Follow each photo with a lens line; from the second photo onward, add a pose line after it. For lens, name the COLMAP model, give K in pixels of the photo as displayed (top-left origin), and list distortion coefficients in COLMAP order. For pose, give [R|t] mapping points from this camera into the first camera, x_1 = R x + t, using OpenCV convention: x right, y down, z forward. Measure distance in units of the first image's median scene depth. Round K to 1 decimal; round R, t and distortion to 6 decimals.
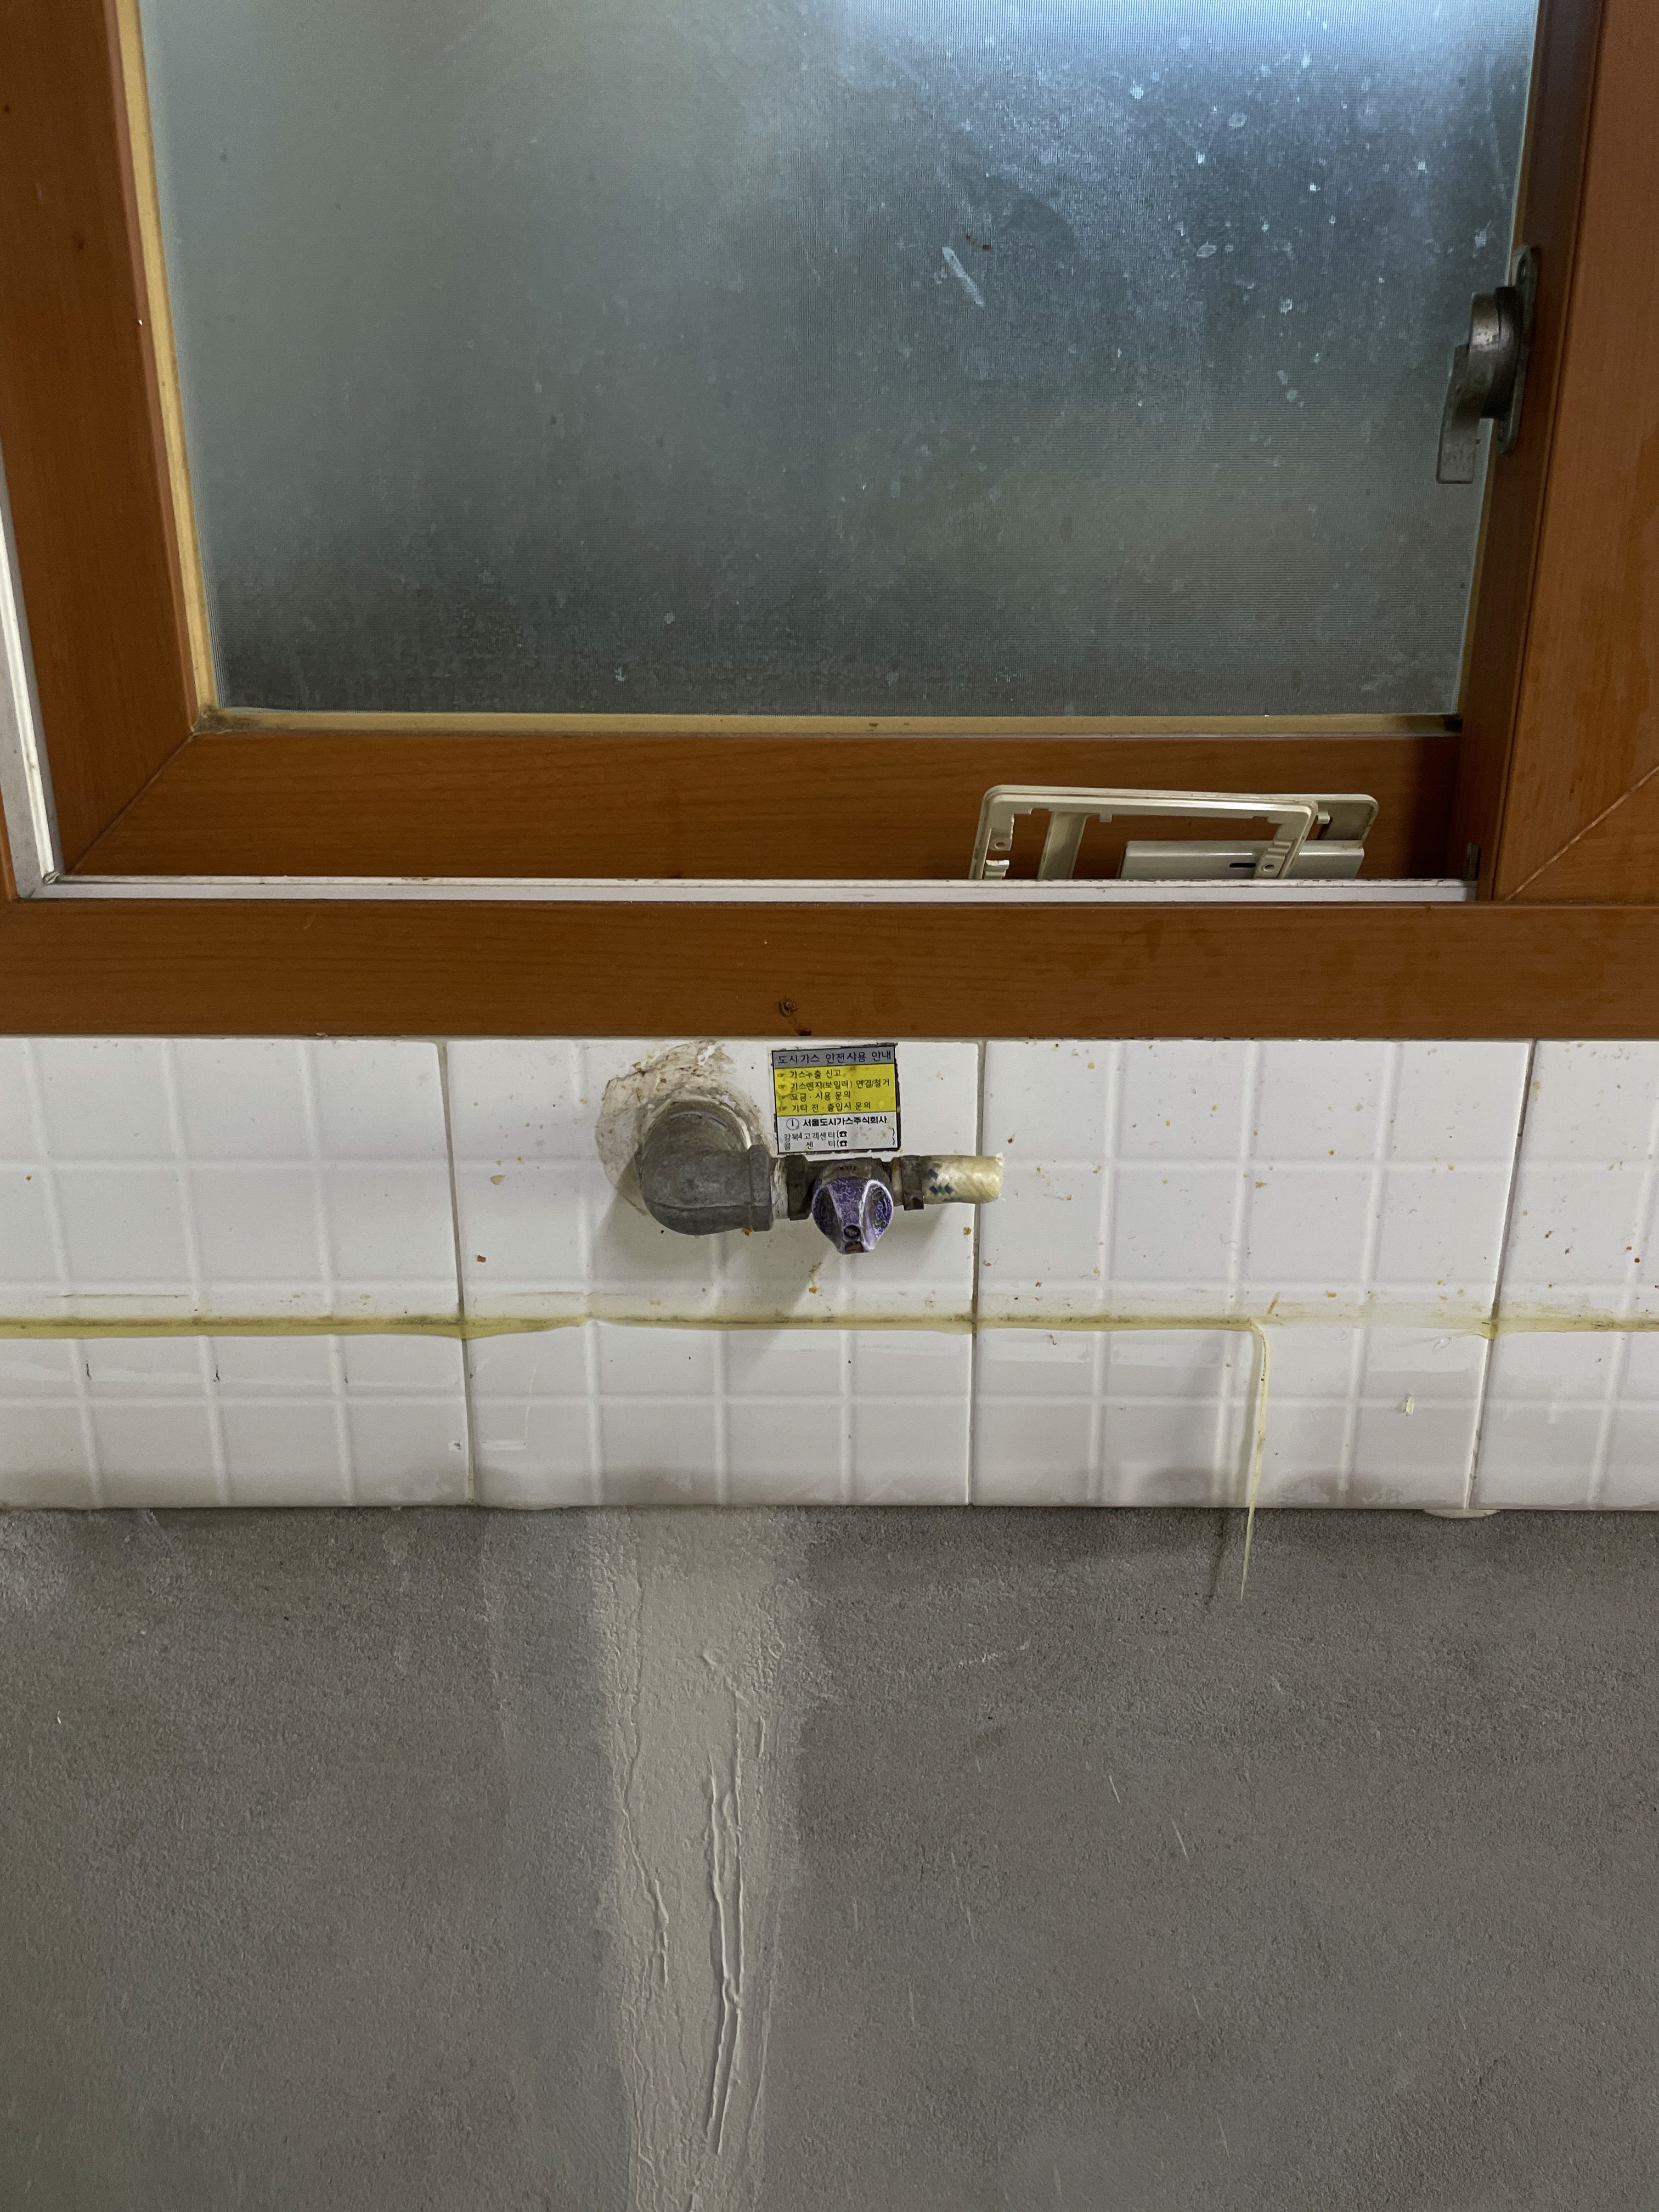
lens RADIAL K [[1701.9, 0, 845.0], [0, 1701.9, 1102.4], [0, 0, 1]] dist [0.093788, -0.131170]
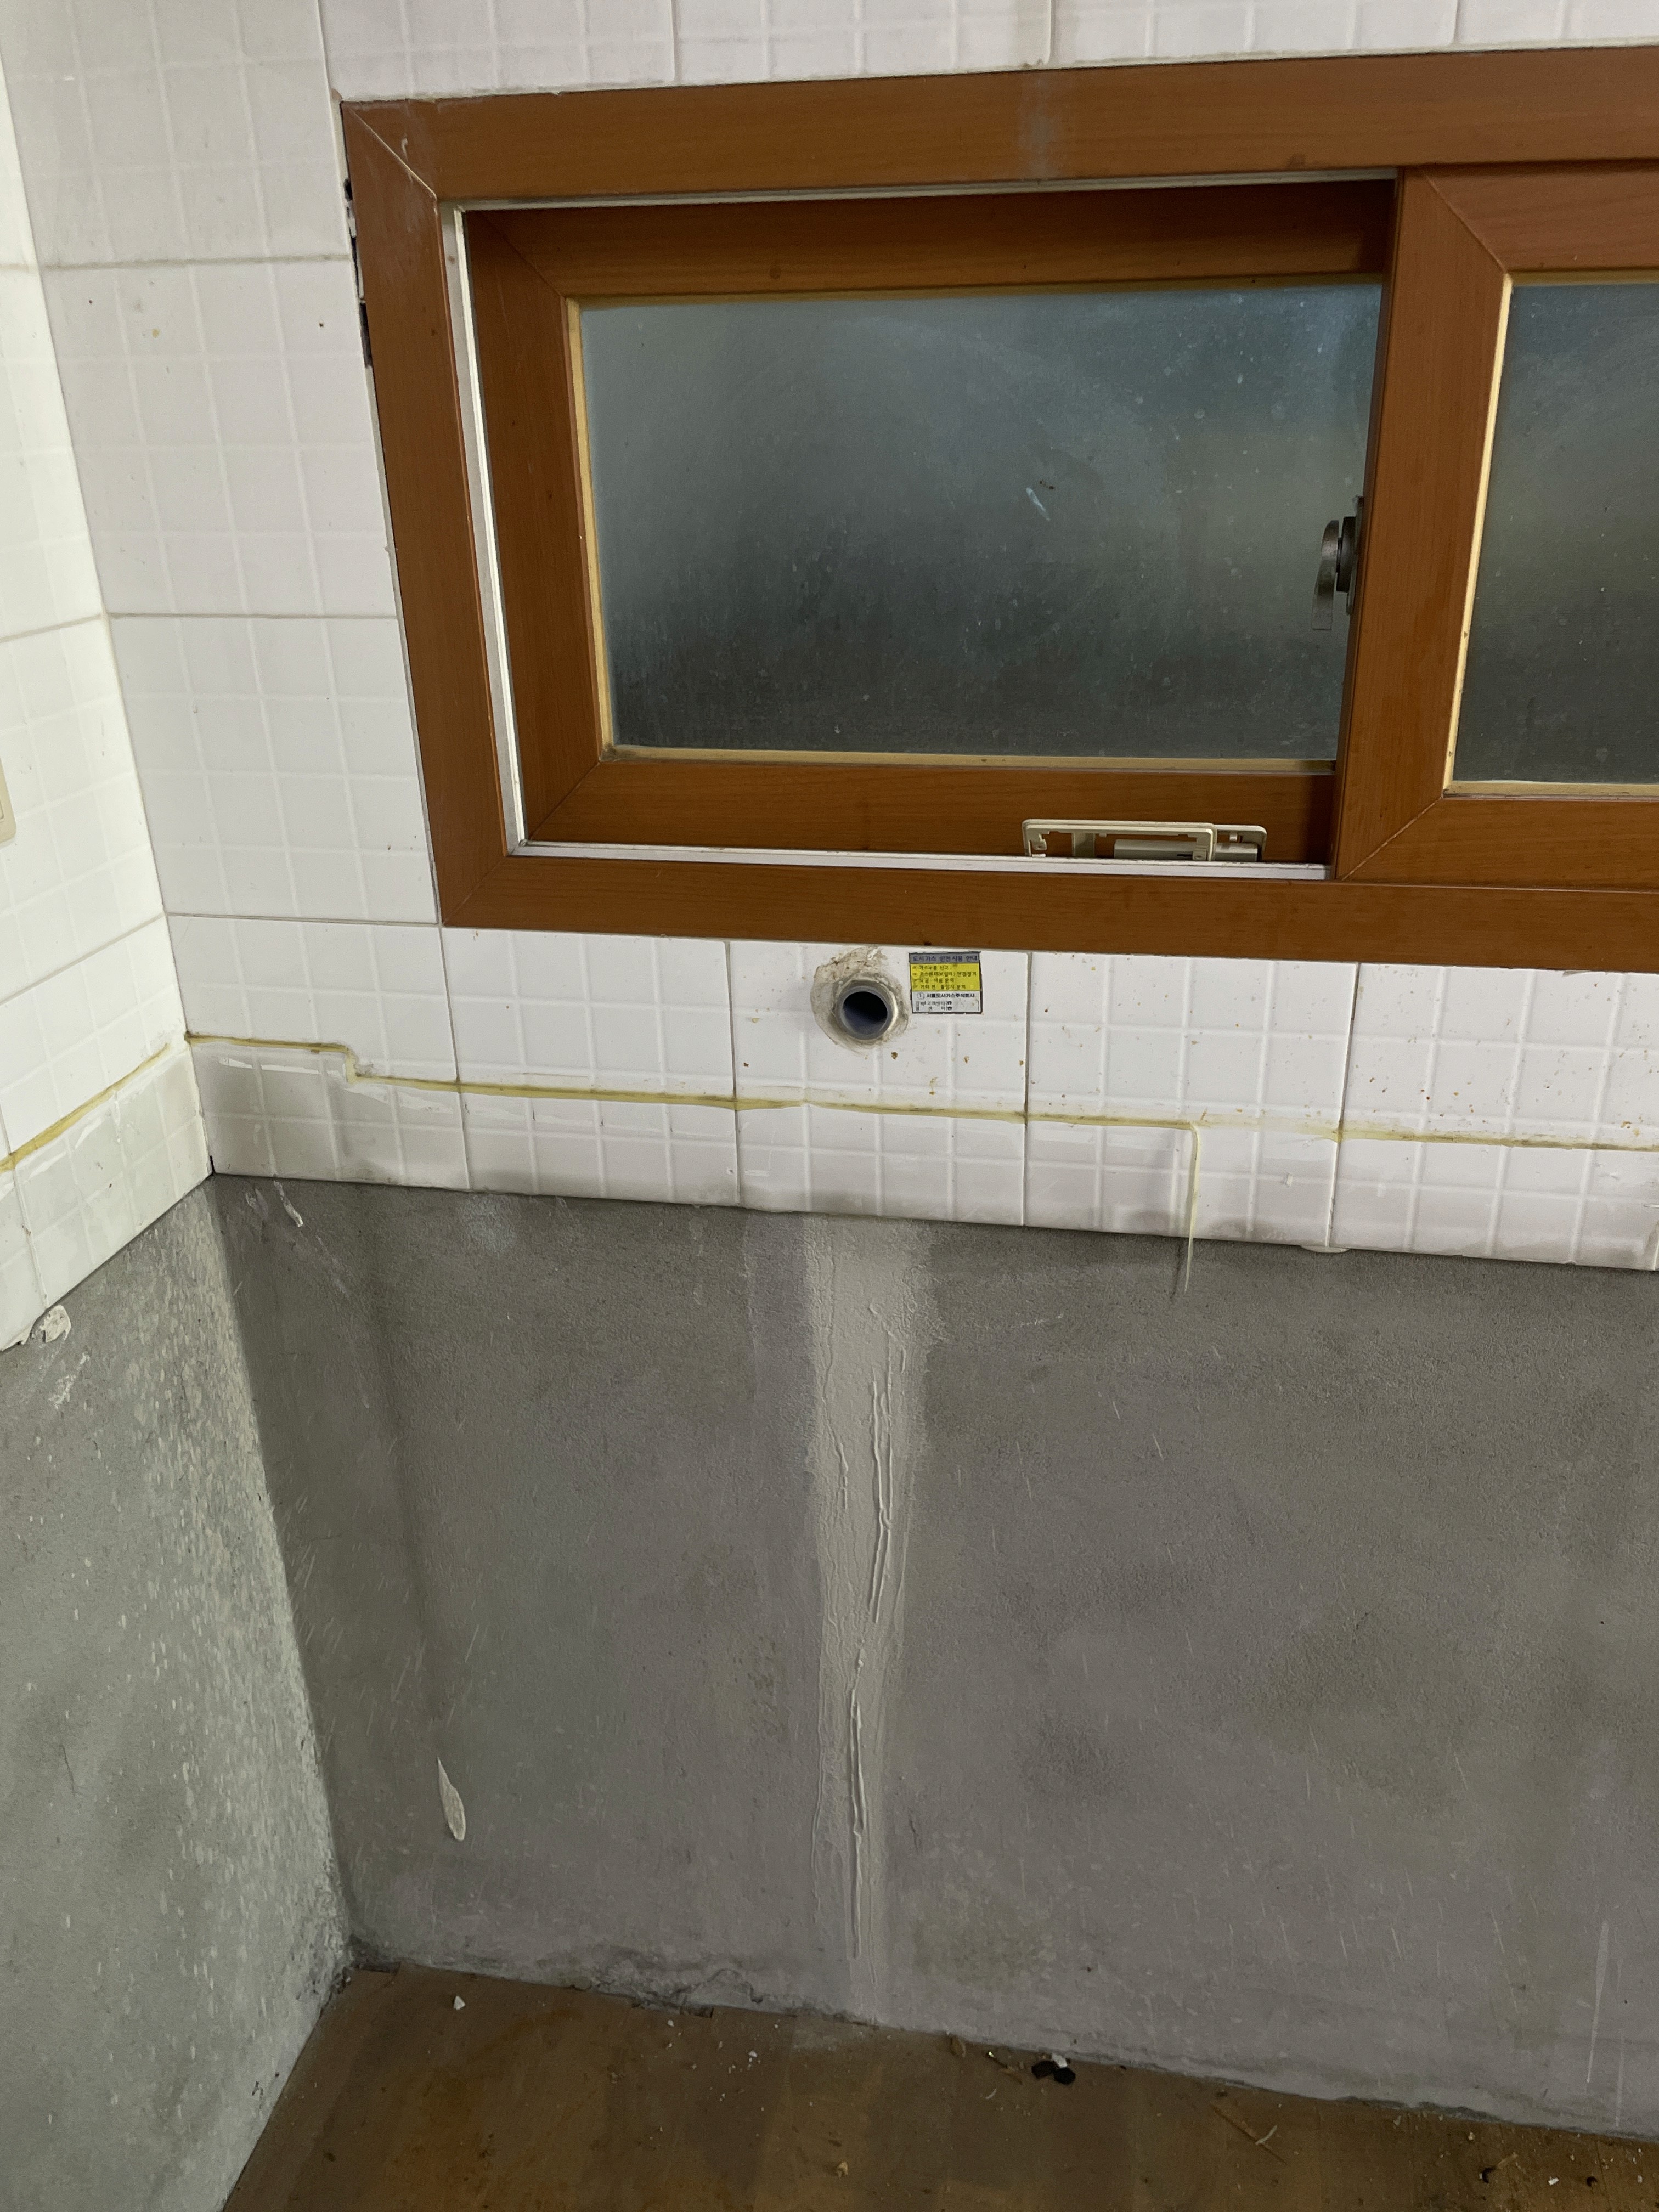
lens RADIAL K [[1701.9, 0, 845.0], [0, 1701.9, 1102.4], [0, 0, 1]] dist [0.093788, -0.131170]
pose [[0.982770, 0.052651, -0.177174, 0.198652], [-0.039053, 0.996079, 0.079385, -0.013209], [0.180659, -0.071098, 0.980973, -0.700631]]
